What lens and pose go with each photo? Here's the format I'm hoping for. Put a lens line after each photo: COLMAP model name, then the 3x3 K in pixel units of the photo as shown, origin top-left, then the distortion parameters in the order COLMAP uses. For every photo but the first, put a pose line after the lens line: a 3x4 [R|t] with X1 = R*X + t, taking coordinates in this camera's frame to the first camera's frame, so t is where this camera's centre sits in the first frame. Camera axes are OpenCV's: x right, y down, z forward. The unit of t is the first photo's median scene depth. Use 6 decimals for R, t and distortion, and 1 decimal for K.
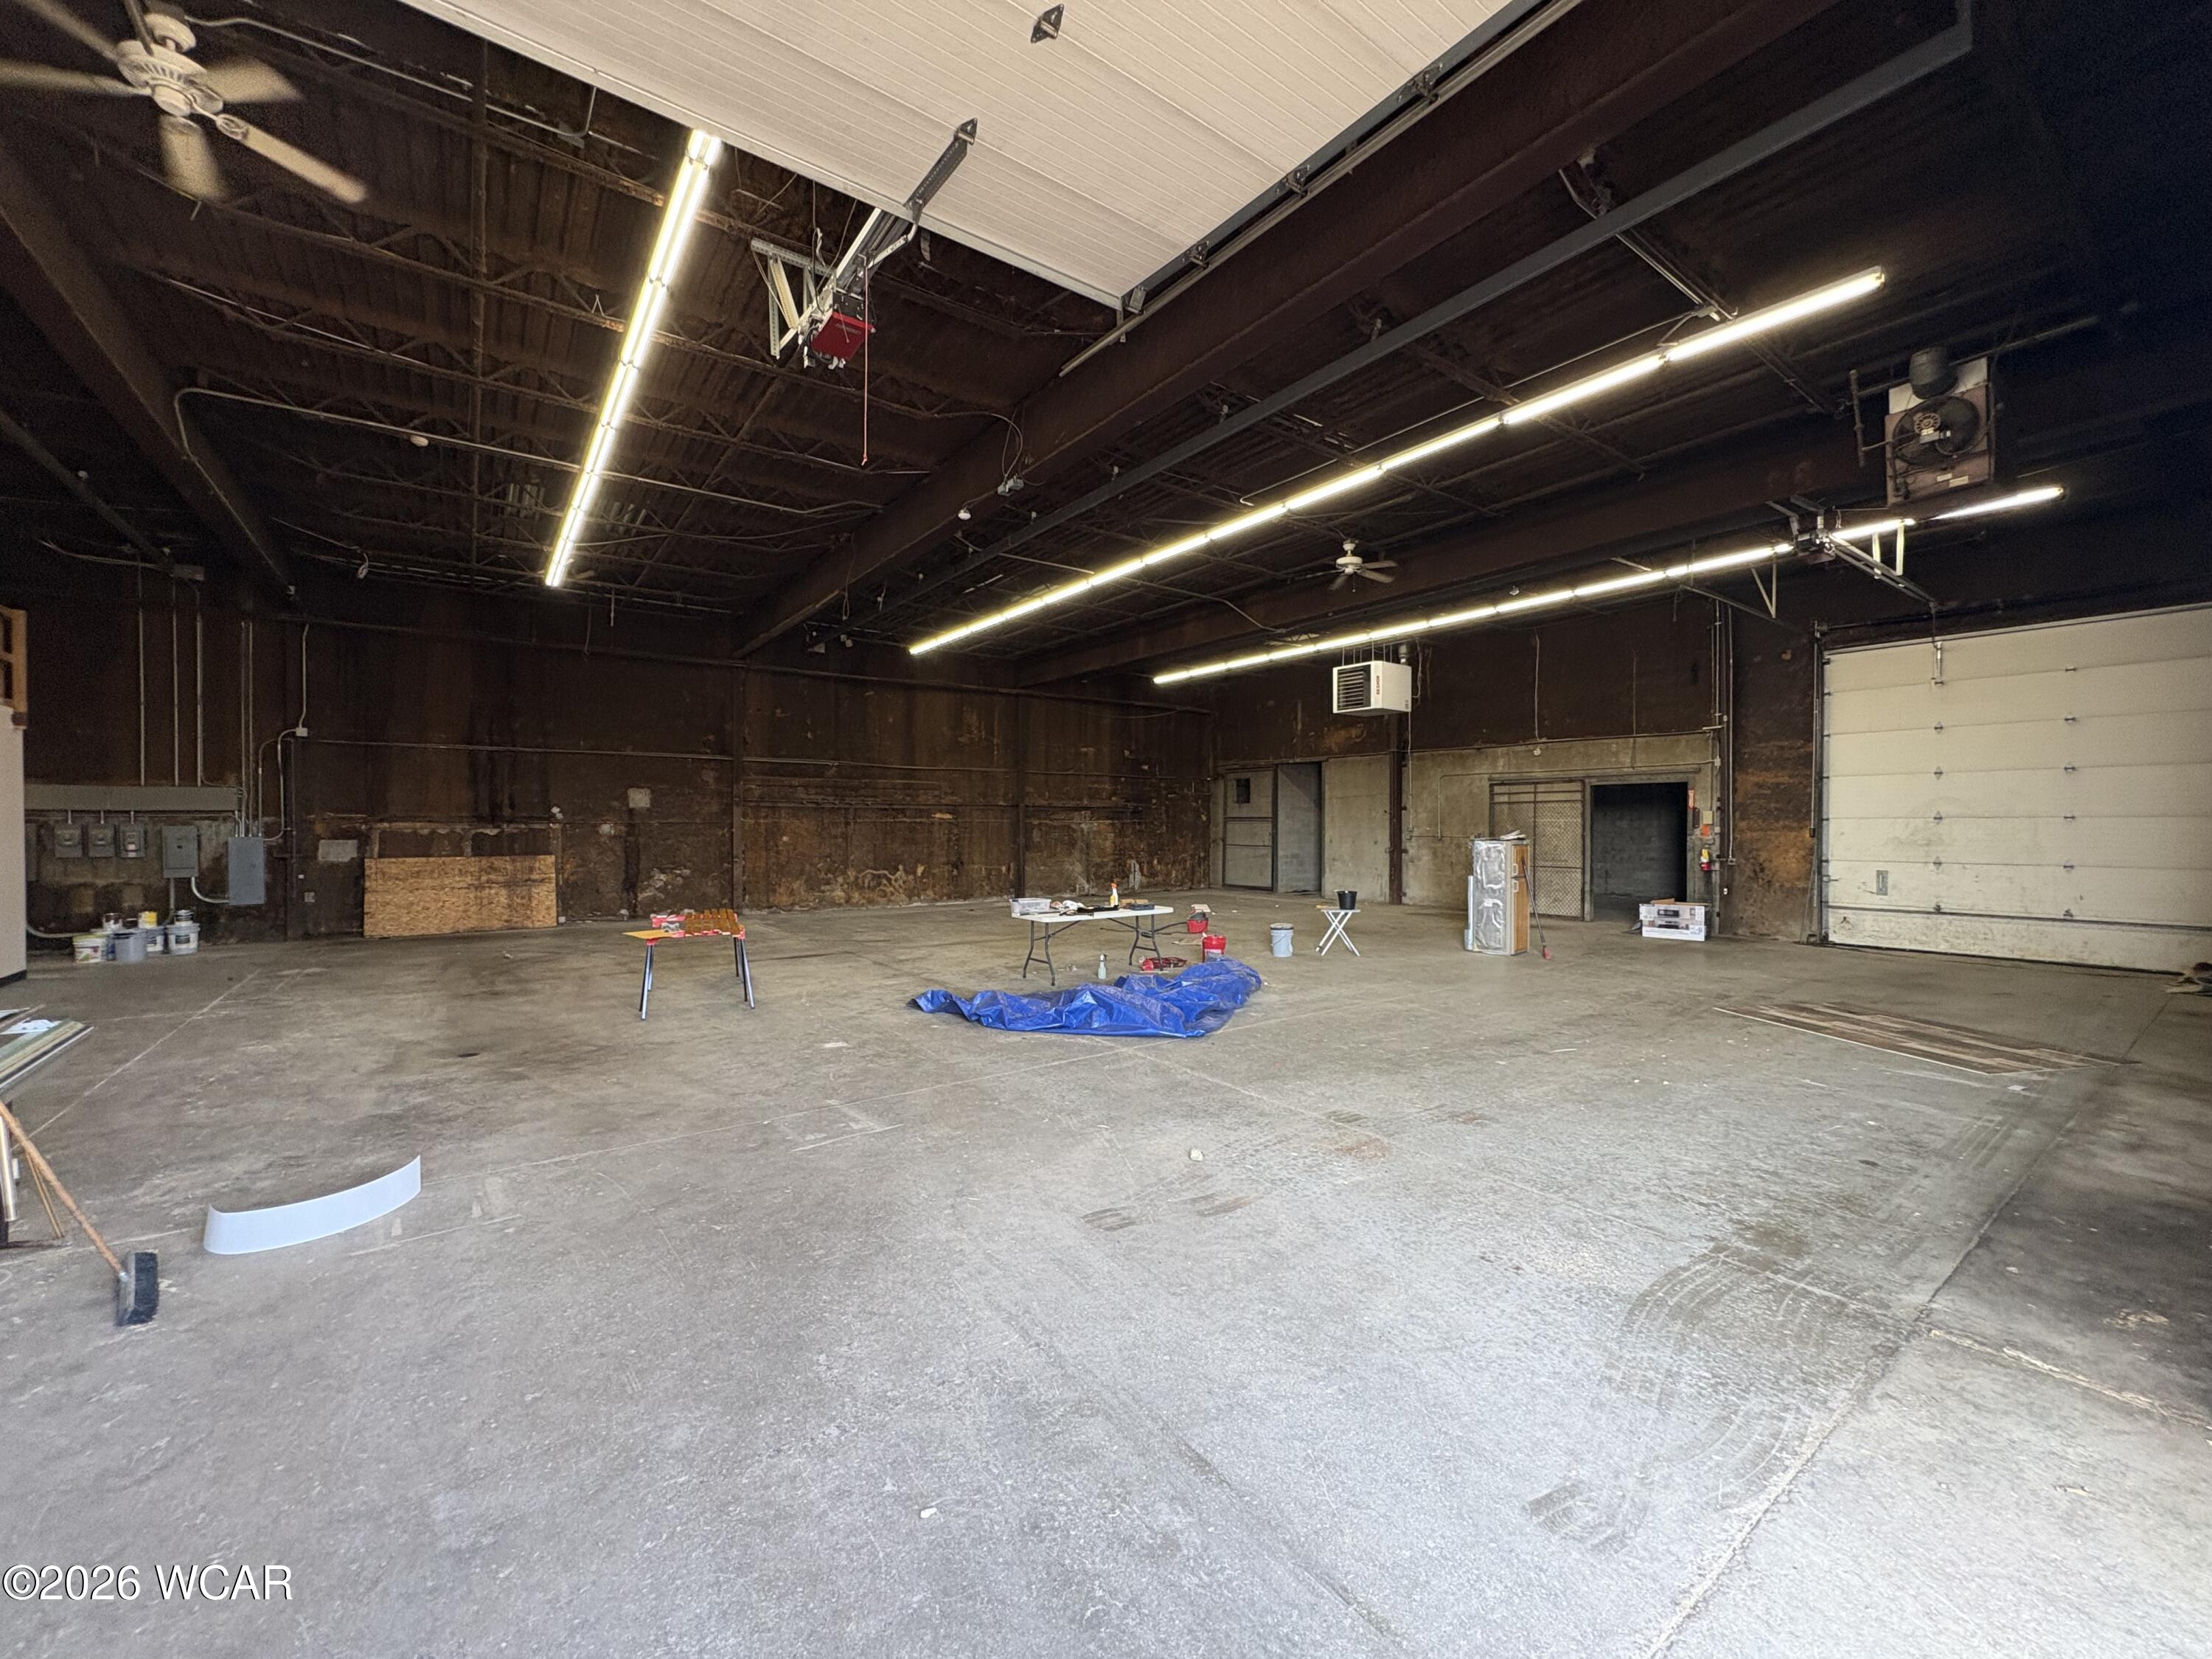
lens RADIAL K [[889.4, 0, 1109.0], [0, 889.4, 815.6], [0, 0, 1]] dist [0.002511, 0.000221]
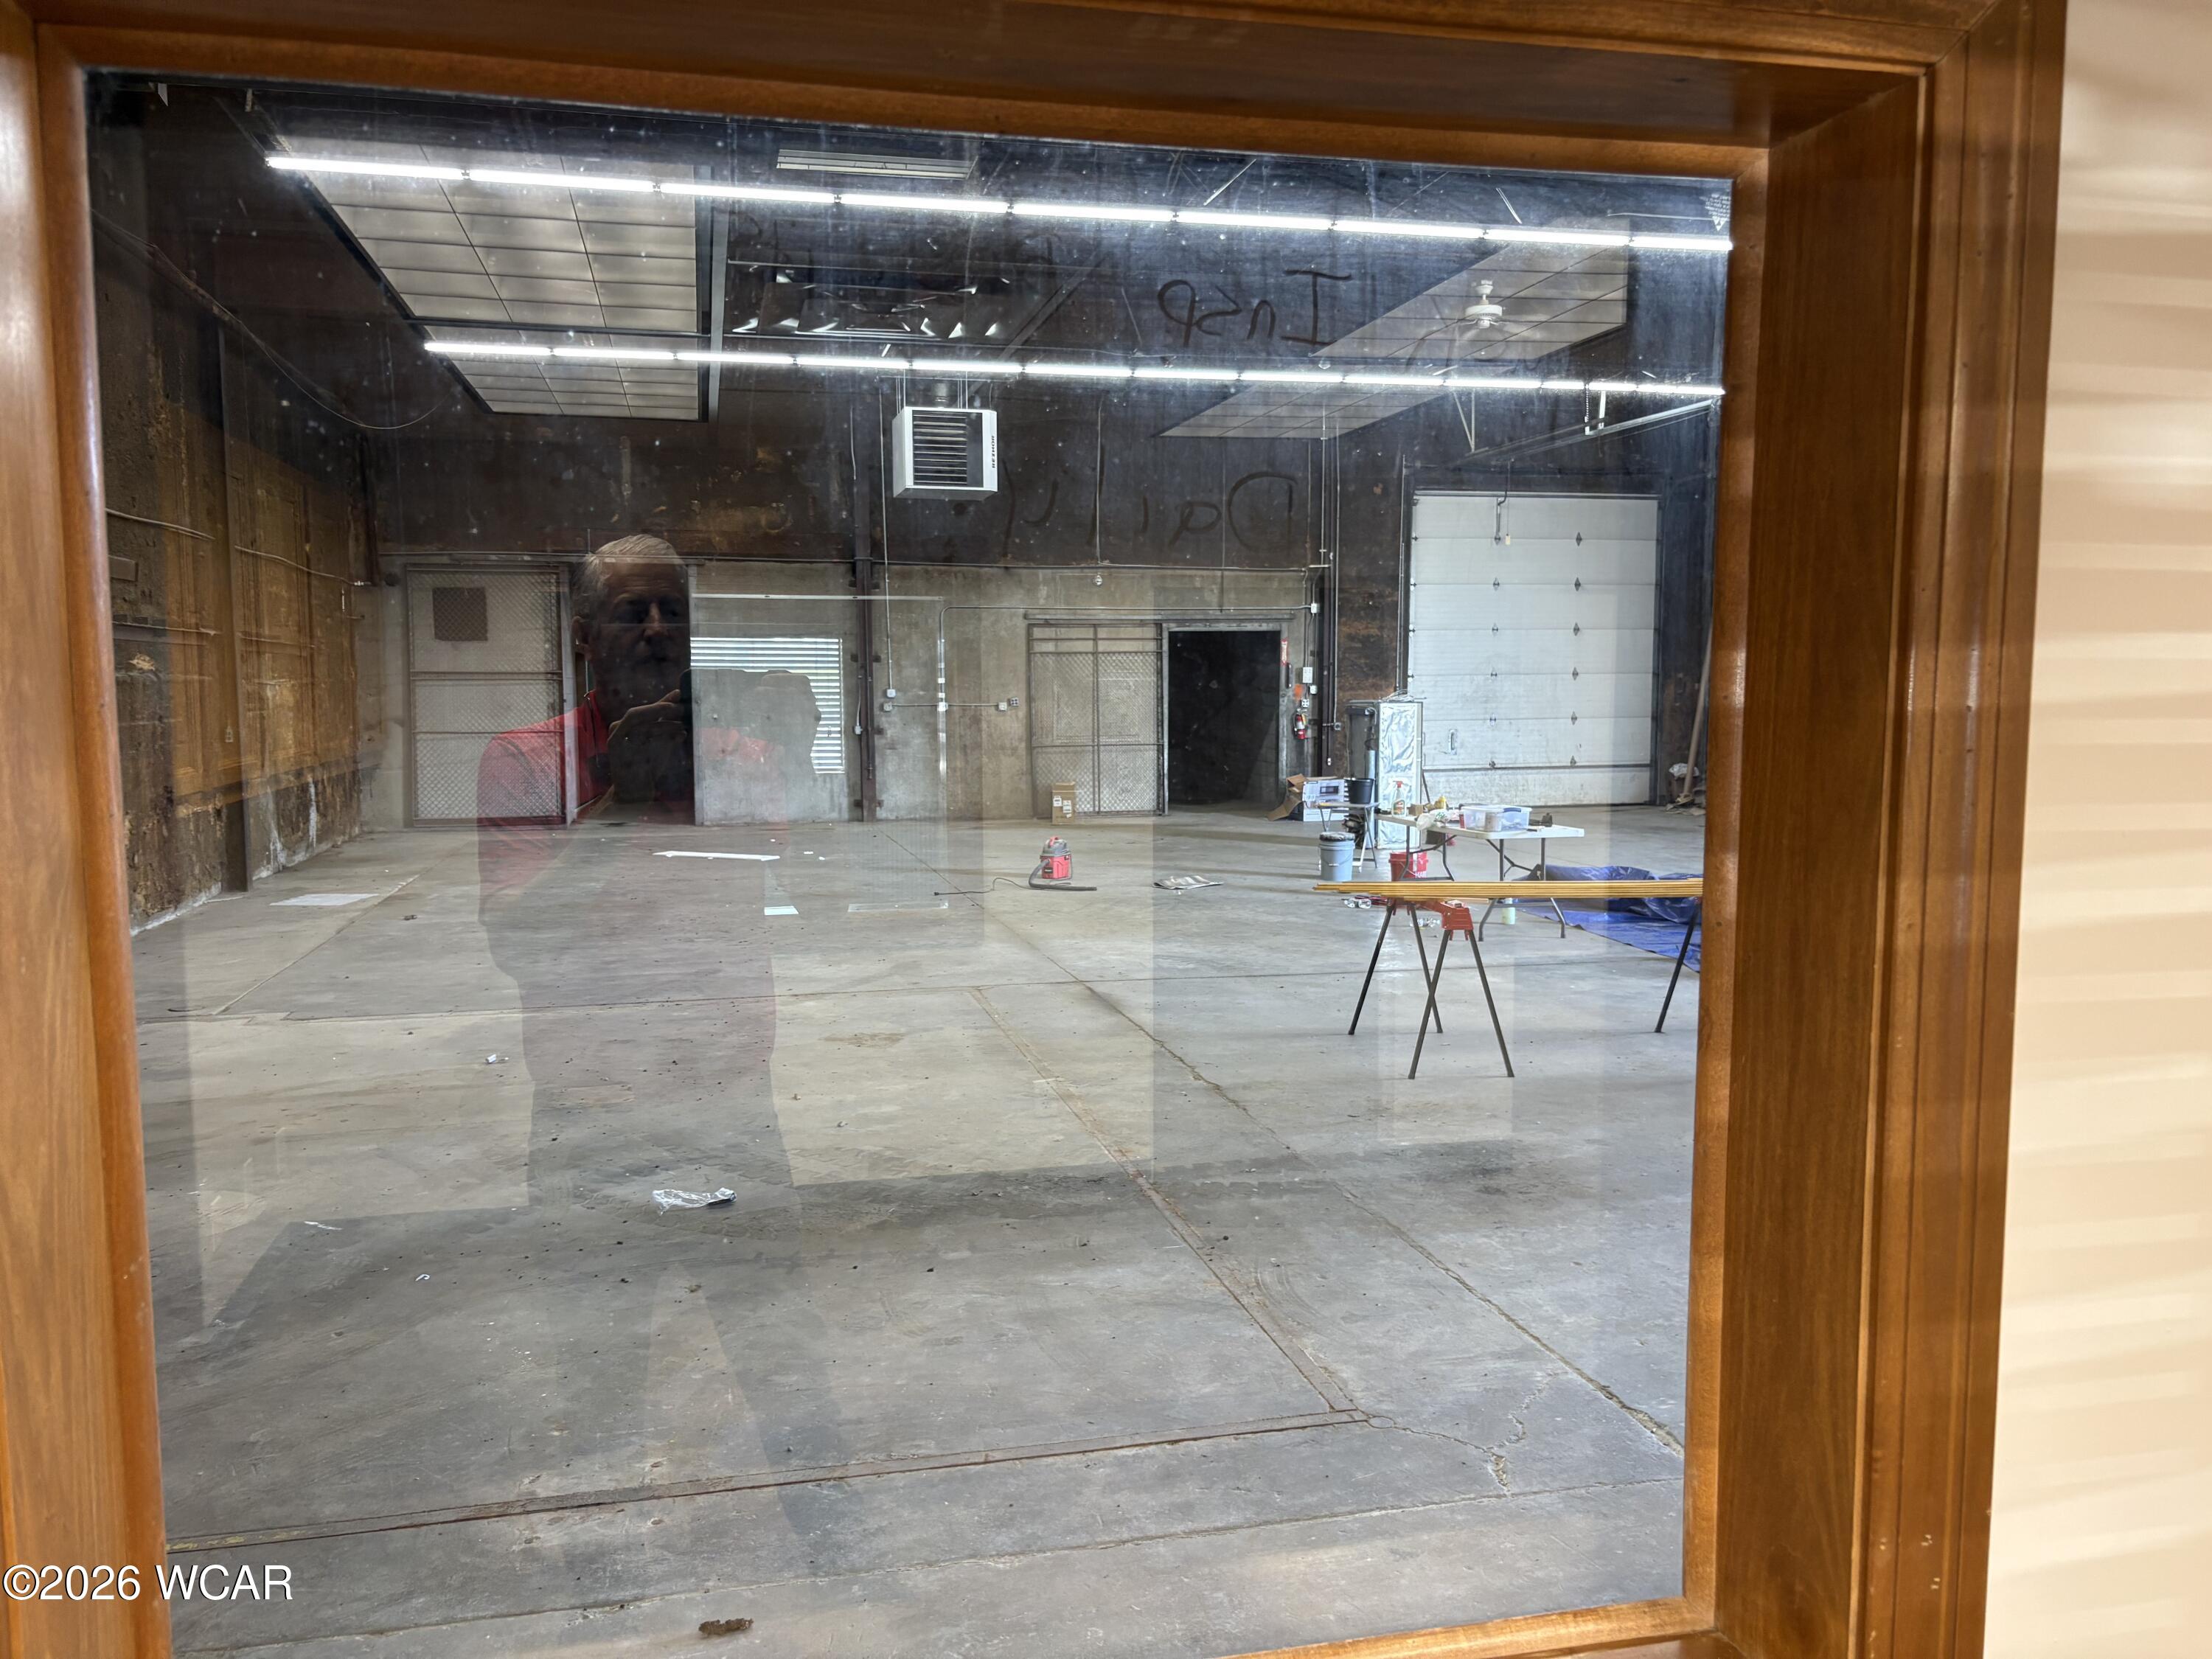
lens RADIAL K [[1669.9, 0, 1099.7], [0, 1669.9, 845.1], [0, 0, 1]] dist [0.078927, -0.001320]
pose [[0.395032, -0.088159, 0.914428, -0.734094], [-0.000934, 0.995346, 0.096363, 0.008500], [-0.918667, -0.038921, 0.393111, 0.478056]]
